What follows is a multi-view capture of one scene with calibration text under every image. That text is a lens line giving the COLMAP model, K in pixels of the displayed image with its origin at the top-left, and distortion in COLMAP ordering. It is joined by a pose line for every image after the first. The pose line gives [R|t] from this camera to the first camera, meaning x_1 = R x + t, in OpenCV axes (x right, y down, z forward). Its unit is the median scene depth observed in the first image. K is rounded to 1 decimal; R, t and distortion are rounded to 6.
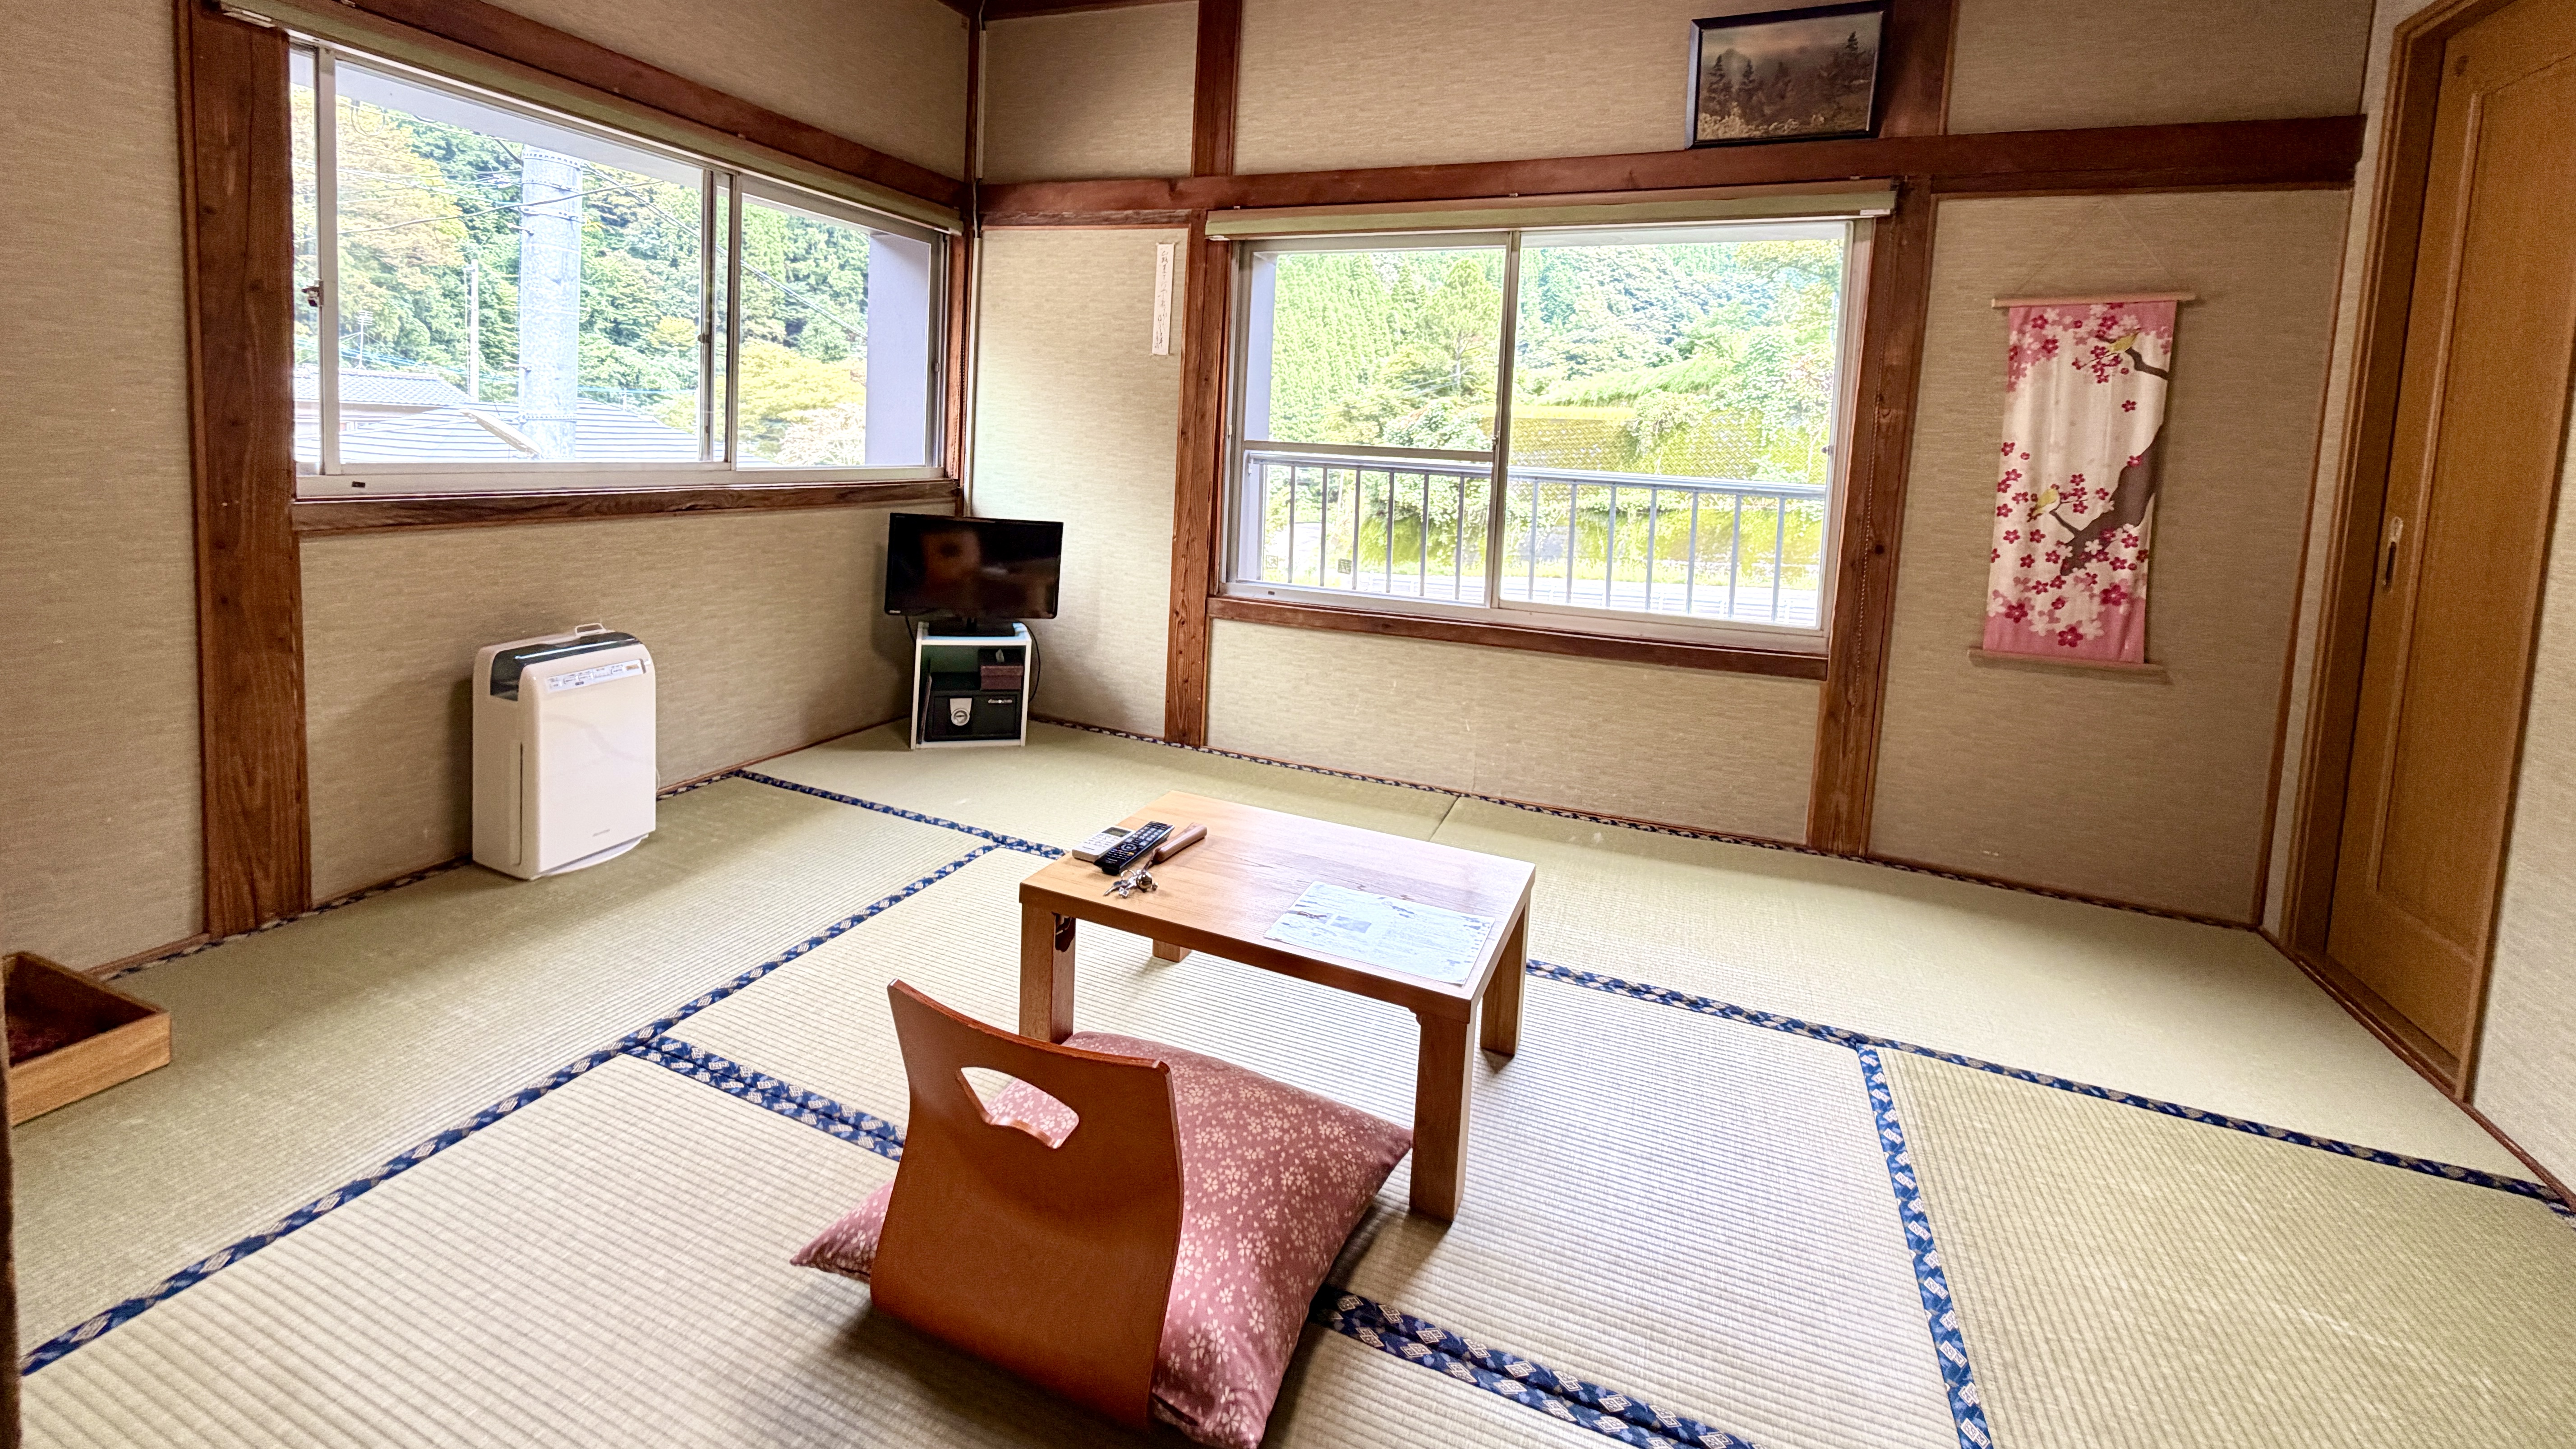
lens RADIAL K [[1026.0, 0, 1297.8], [0, 1026.0, 517.2], [0, 0, 1]] dist [-0.000092, 0.000003]
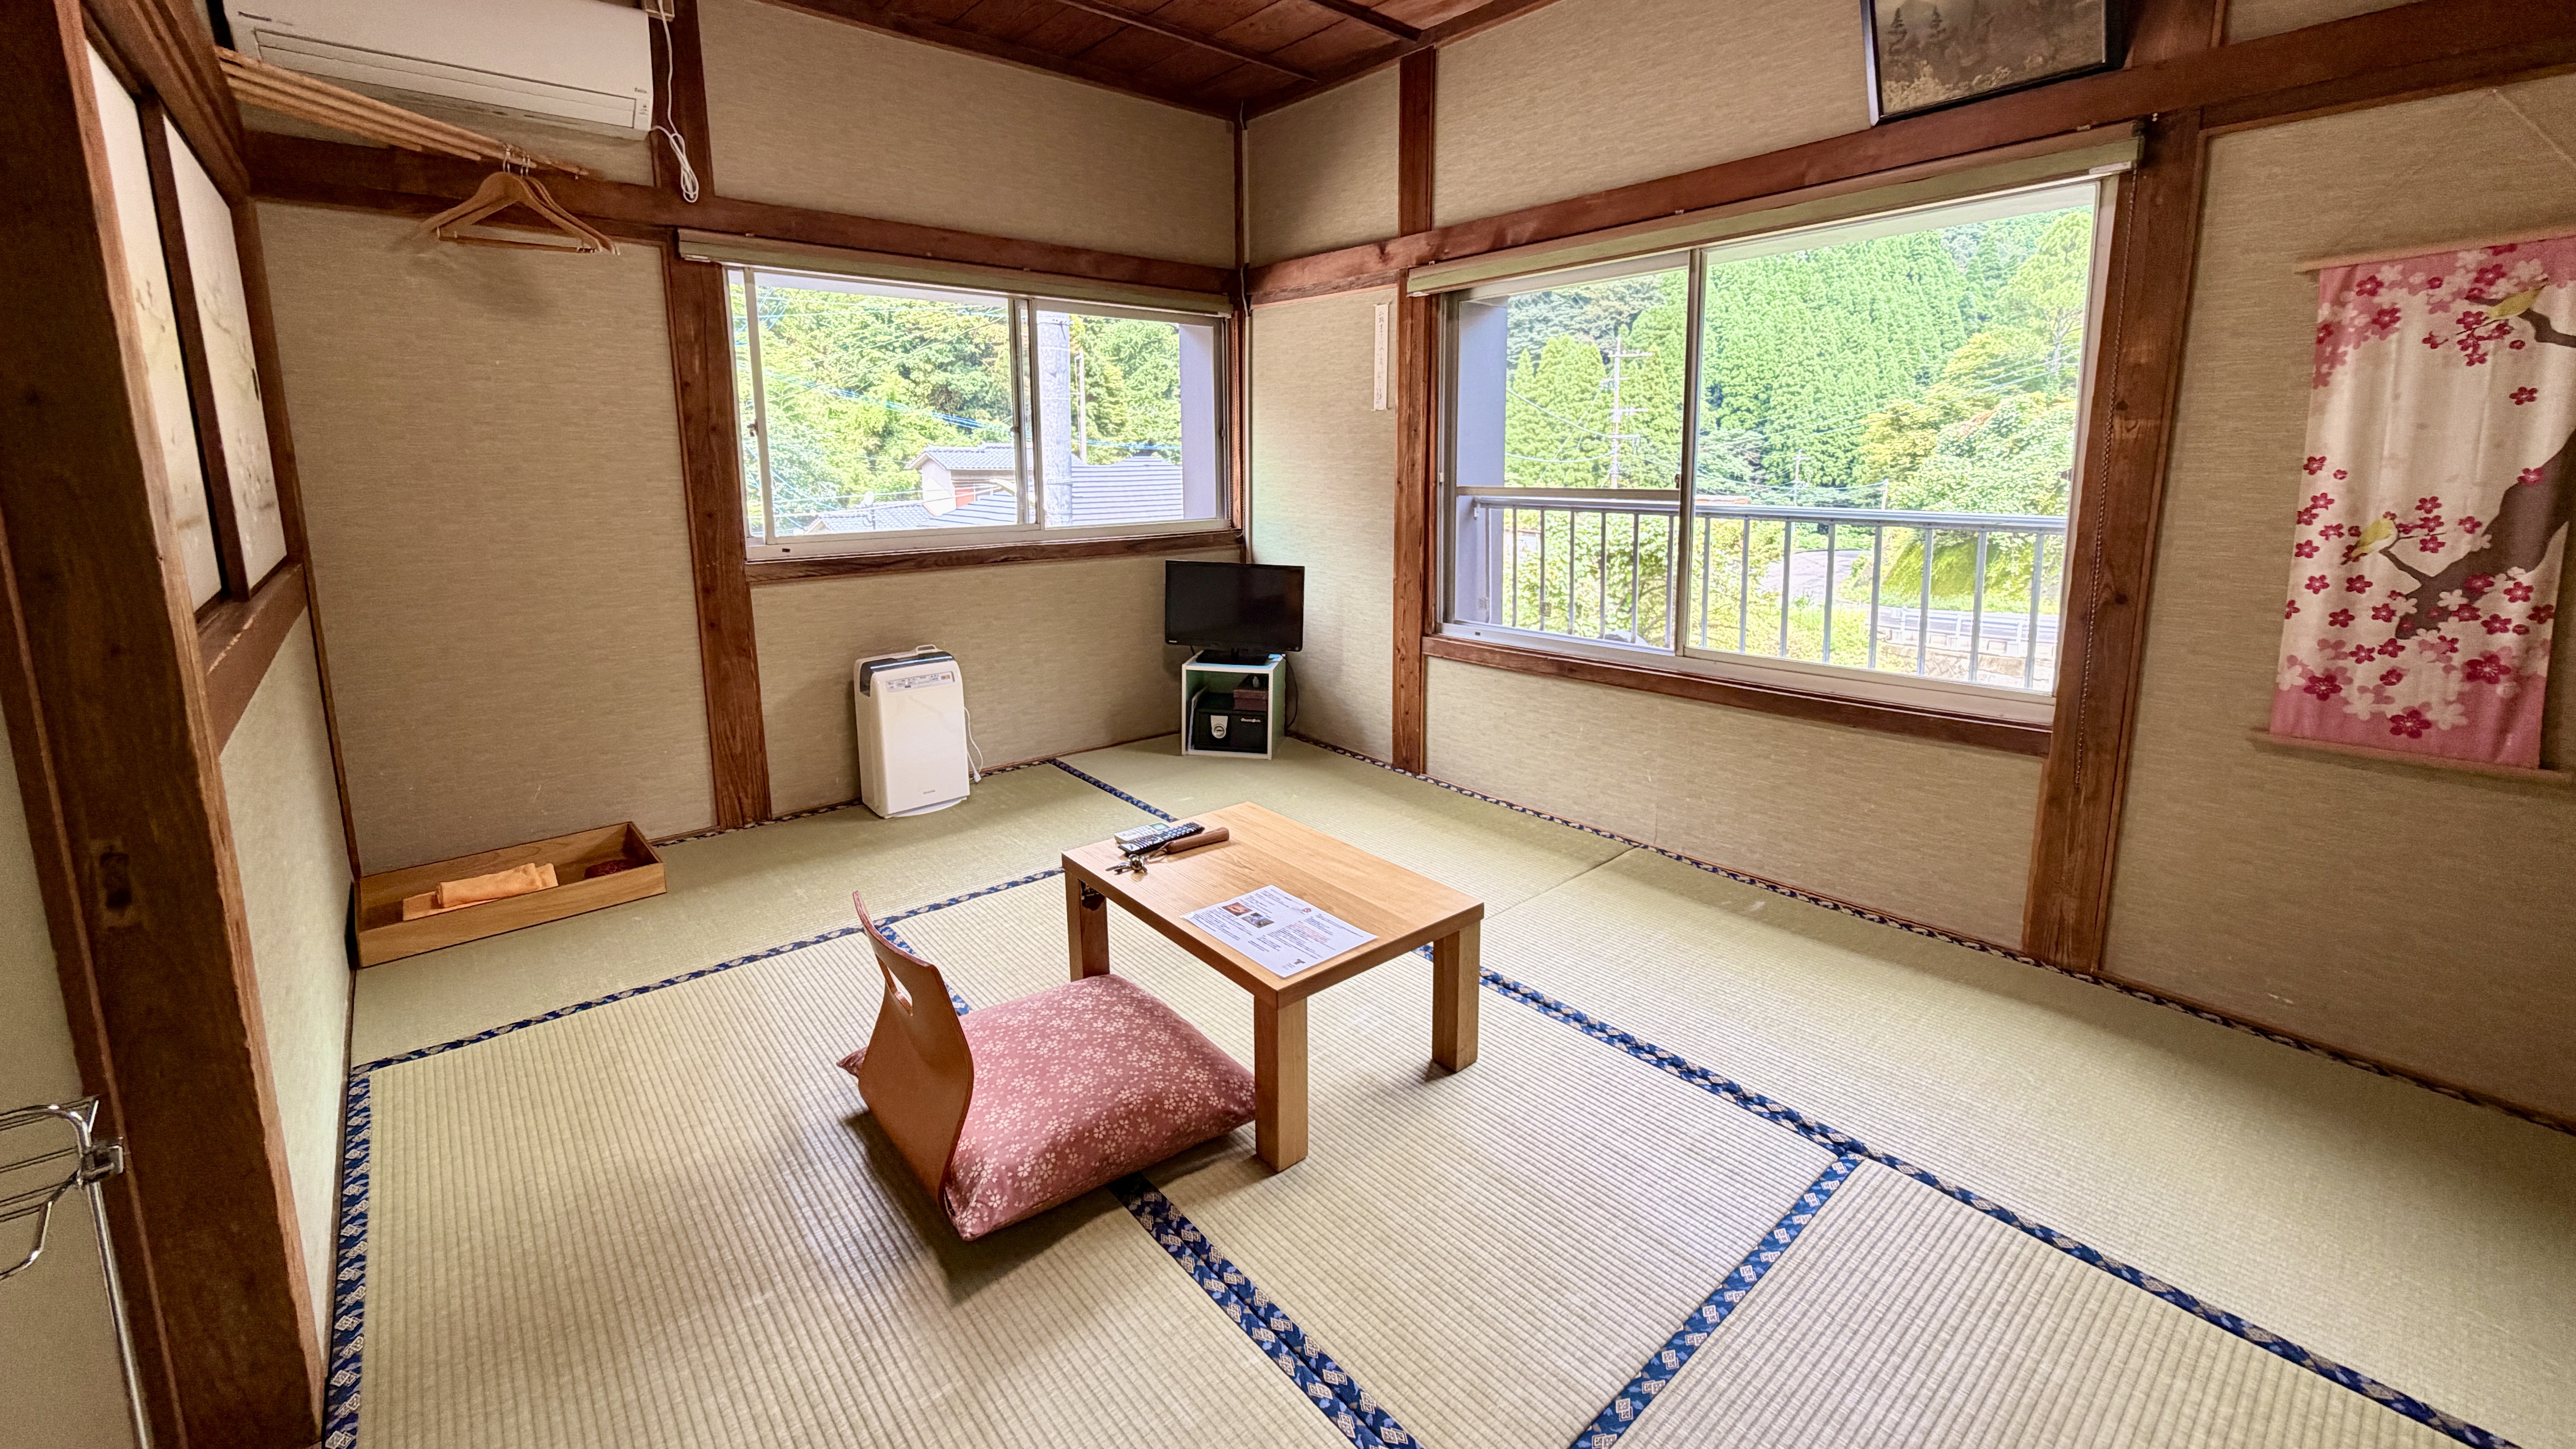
lens RADIAL K [[1024.9, 0, 1298.3], [0, 1024.9, 613.7], [0, 0, 1]] dist [0.000209, -0.000157]
pose [[0.883441, 0.015466, -0.468287, 0.375997], [0.014708, 0.998047, 0.060709, -0.015073], [0.468311, -0.060520, 0.881489, 0.003409]]
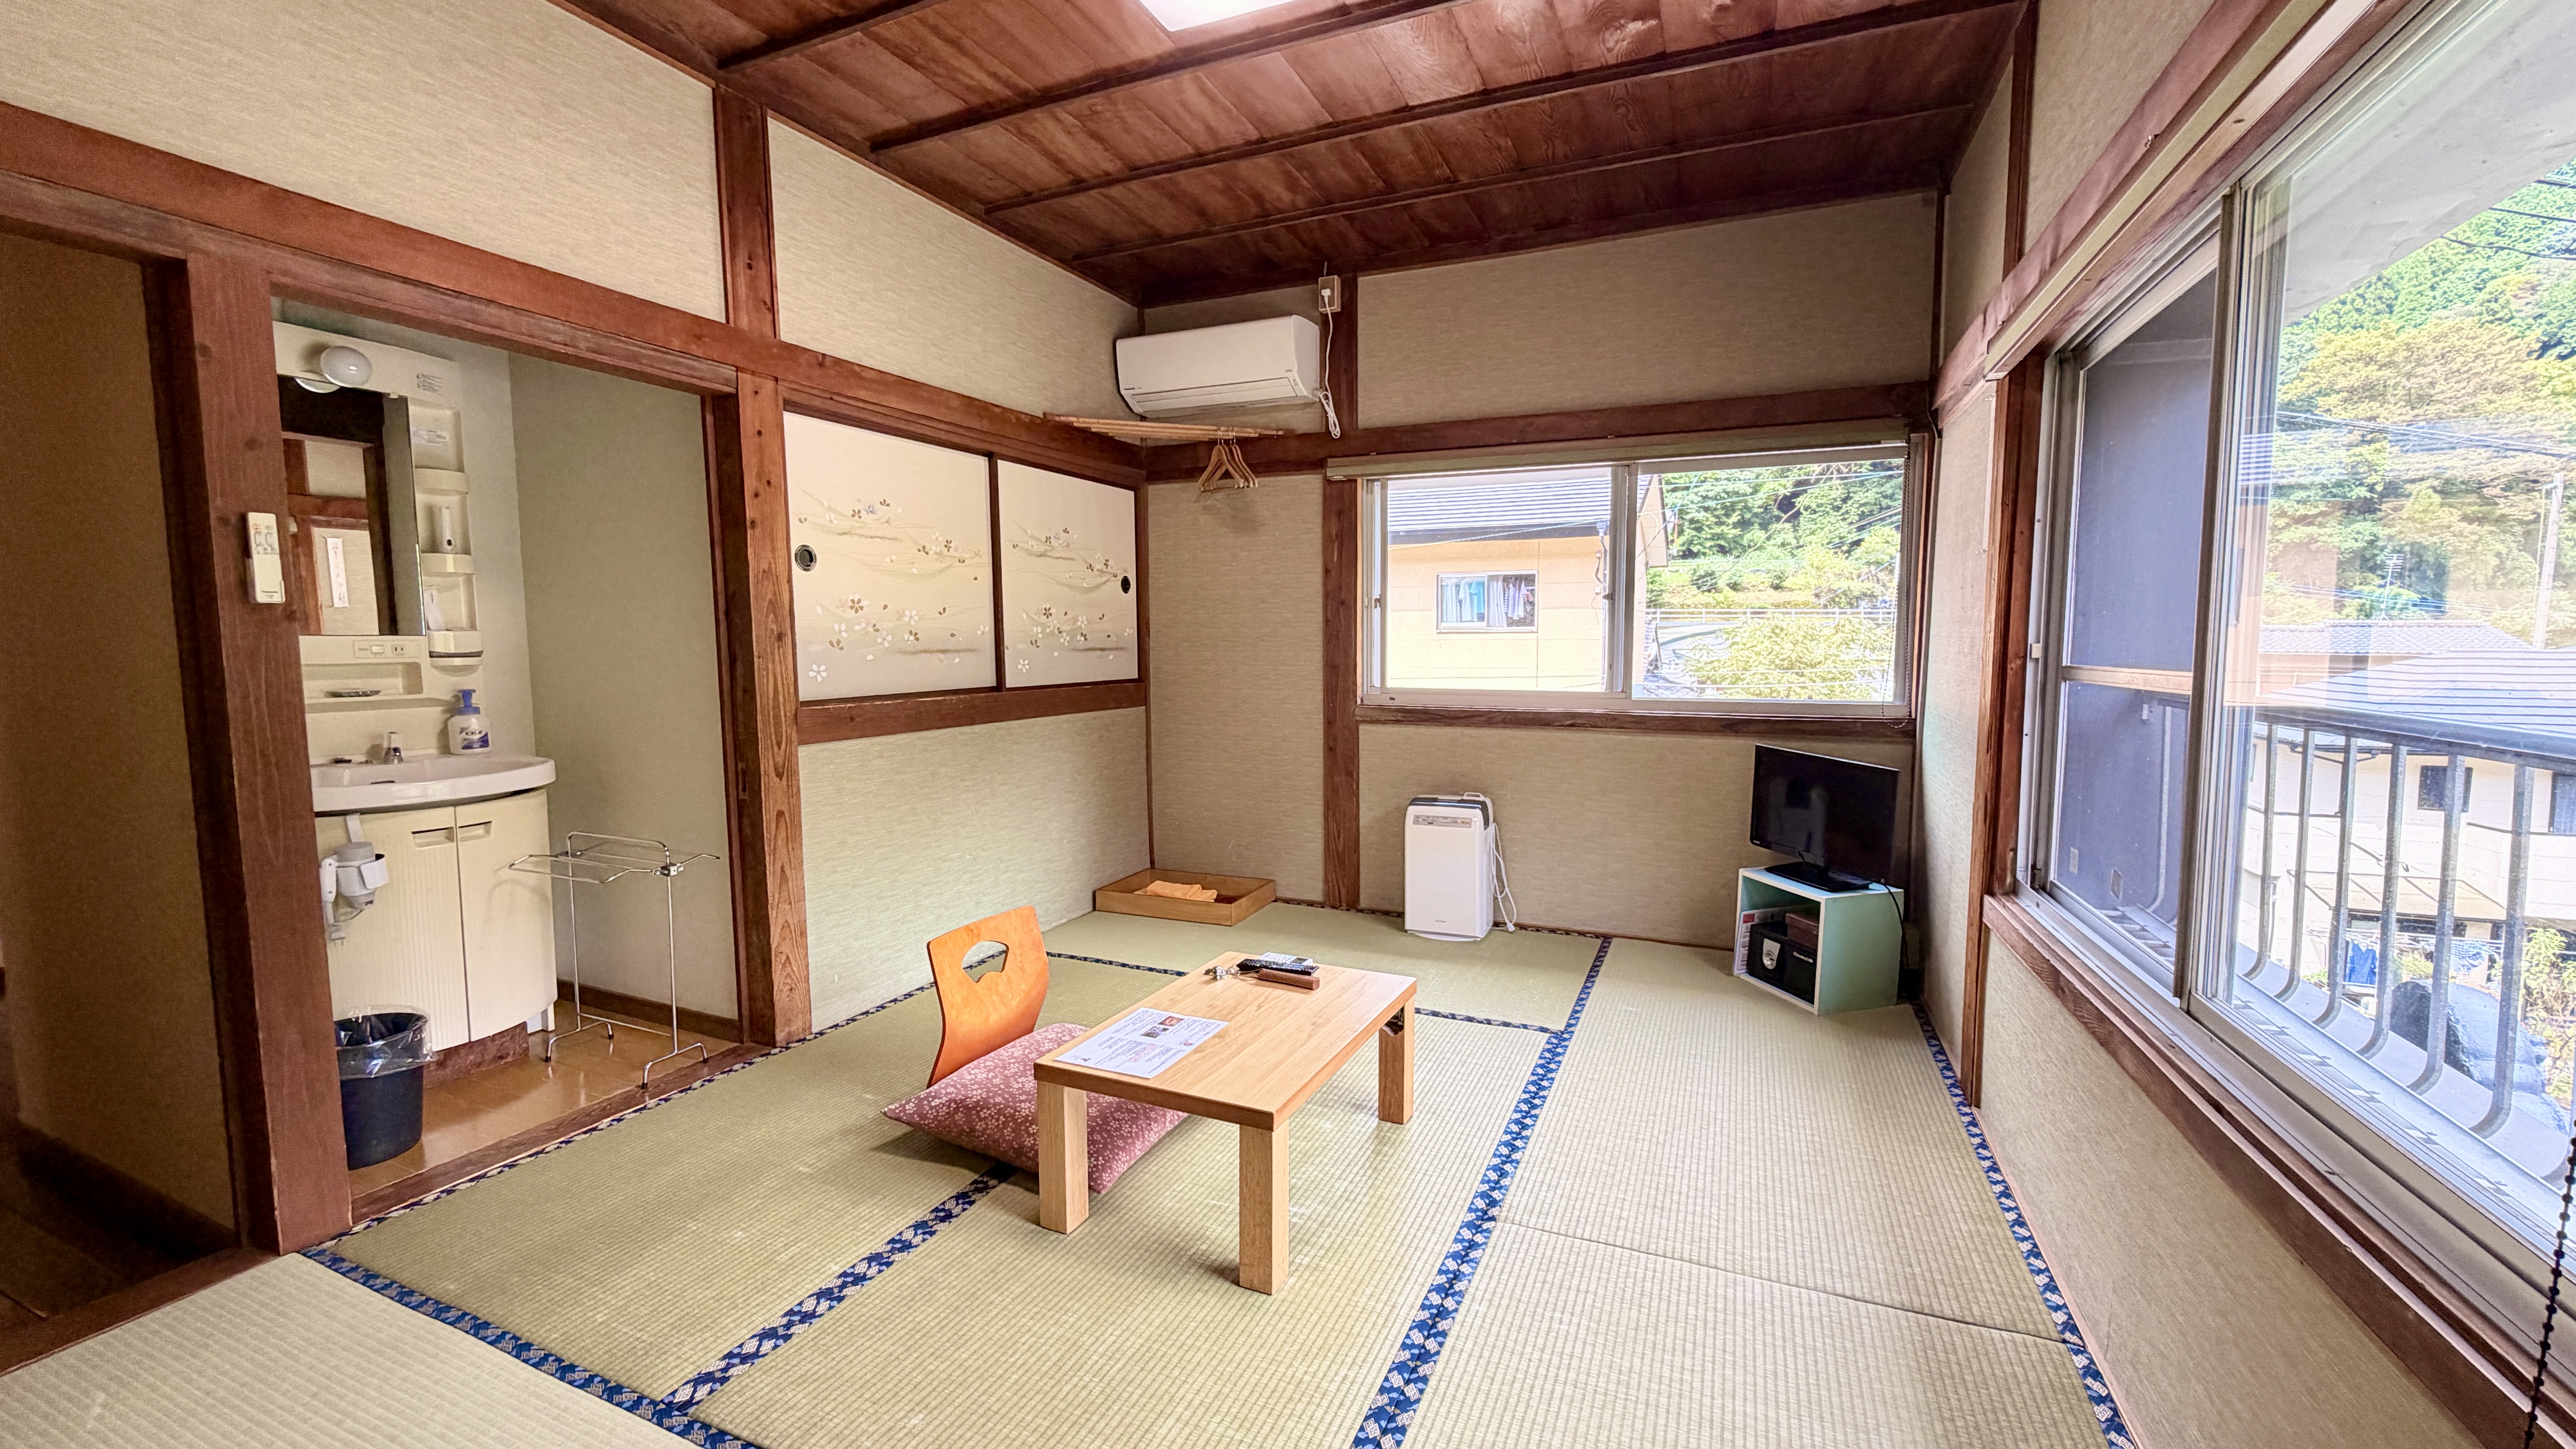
lens RADIAL K [[1020.9, 0, 1298.0], [0, 1020.9, 727.3], [0, 0, 1]] dist [0.001028, 0.000175]
pose [[-0.033486, 0.035267, -0.998817, 0.775506], [-0.079085, 0.996150, 0.037824, -0.028949], [0.996305, 0.080258, -0.030568, 0.698441]]
